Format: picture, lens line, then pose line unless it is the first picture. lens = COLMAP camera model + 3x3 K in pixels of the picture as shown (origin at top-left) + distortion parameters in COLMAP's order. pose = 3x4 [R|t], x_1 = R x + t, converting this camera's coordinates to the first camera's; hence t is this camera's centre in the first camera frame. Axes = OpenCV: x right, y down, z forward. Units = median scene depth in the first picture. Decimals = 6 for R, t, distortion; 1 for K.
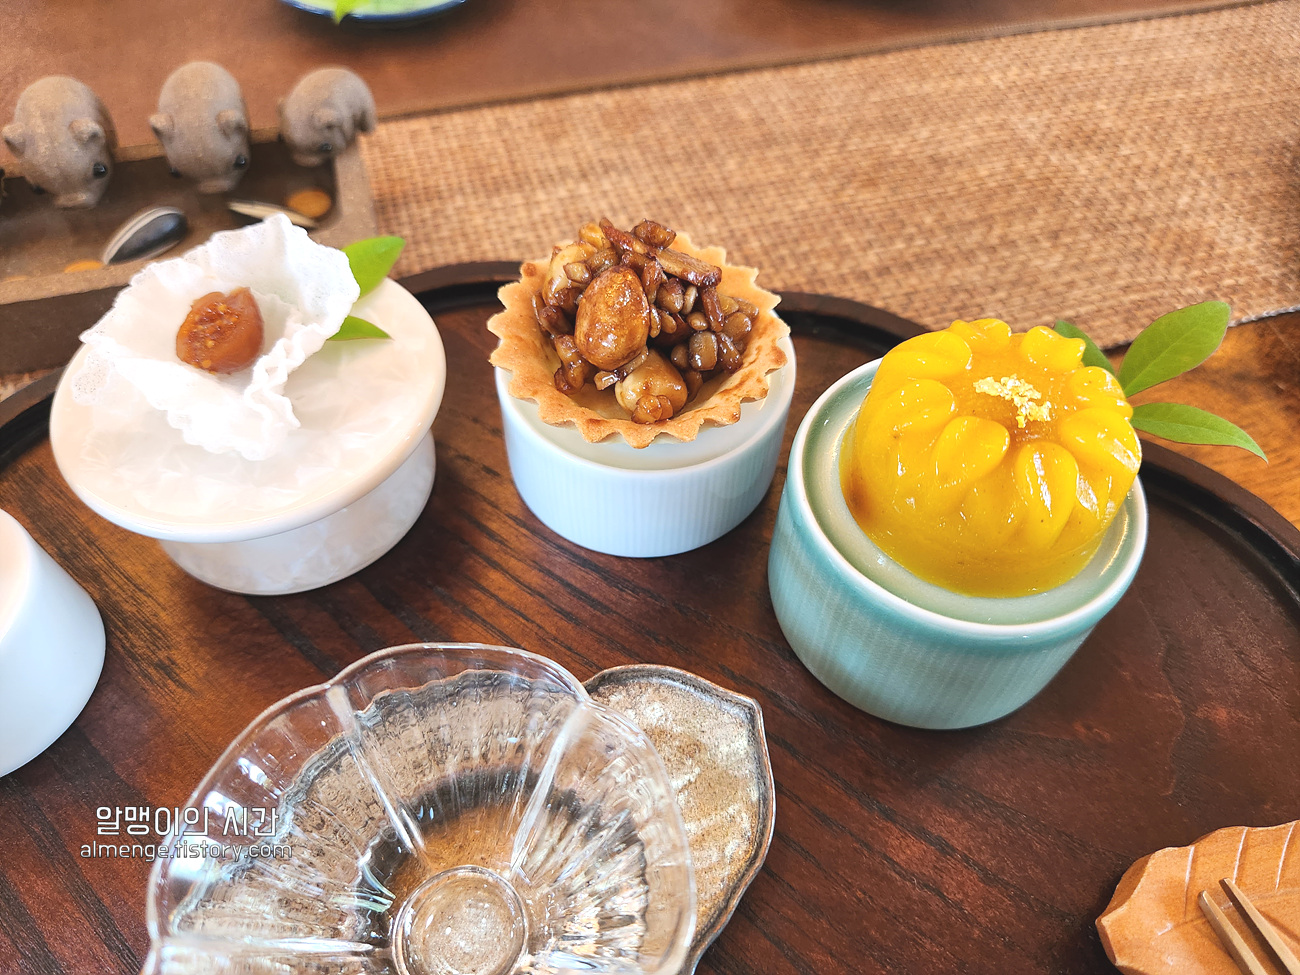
lens RADIAL K [[875.5, 0, 673.6], [0, 875.5, 486.6], [0, 0, 1]] dist [0.009199, -0.038737]
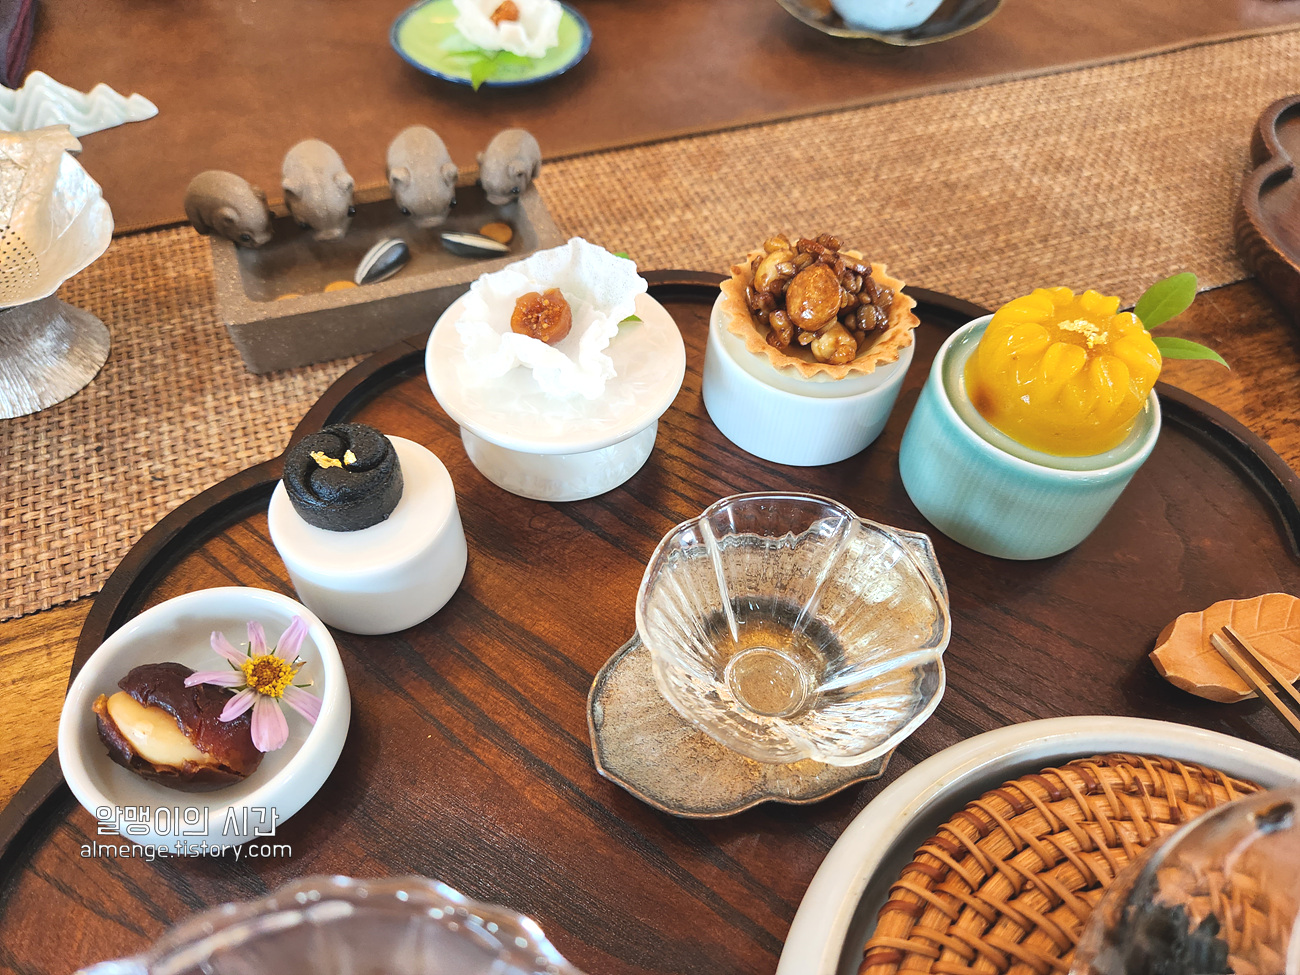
lens RADIAL K [[875.5, 0, 647.7], [0, 875.5, 492.0], [0, 0, 1]] dist [0.009199, -0.038737]
pose [[0.997020, -0.051707, 0.057255, -0.273275], [0.052827, 0.998437, -0.018233, 0.094549], [-0.056223, 0.021203, 0.998193, -0.299027]]
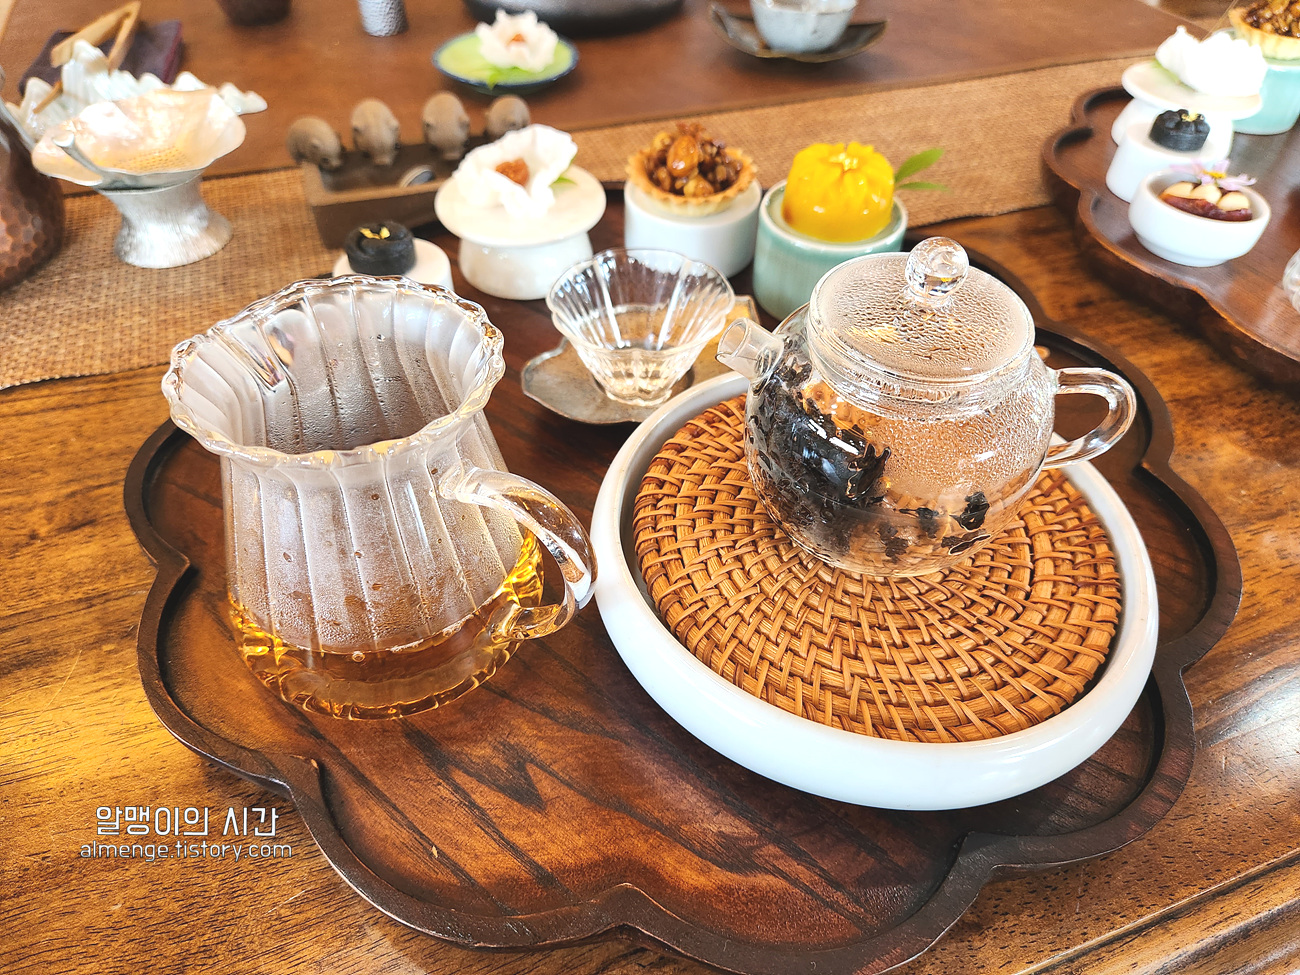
lens RADIAL K [[875.5, 0, 657.5], [0, 875.5, 536.1], [0, 0, 1]] dist [0.009199, -0.038737]
pose [[0.999153, -0.039077, 0.012856, -0.123471], [0.040243, 0.993286, -0.108456, 0.643461], [-0.008532, 0.108882, 0.994018, -0.744106]]
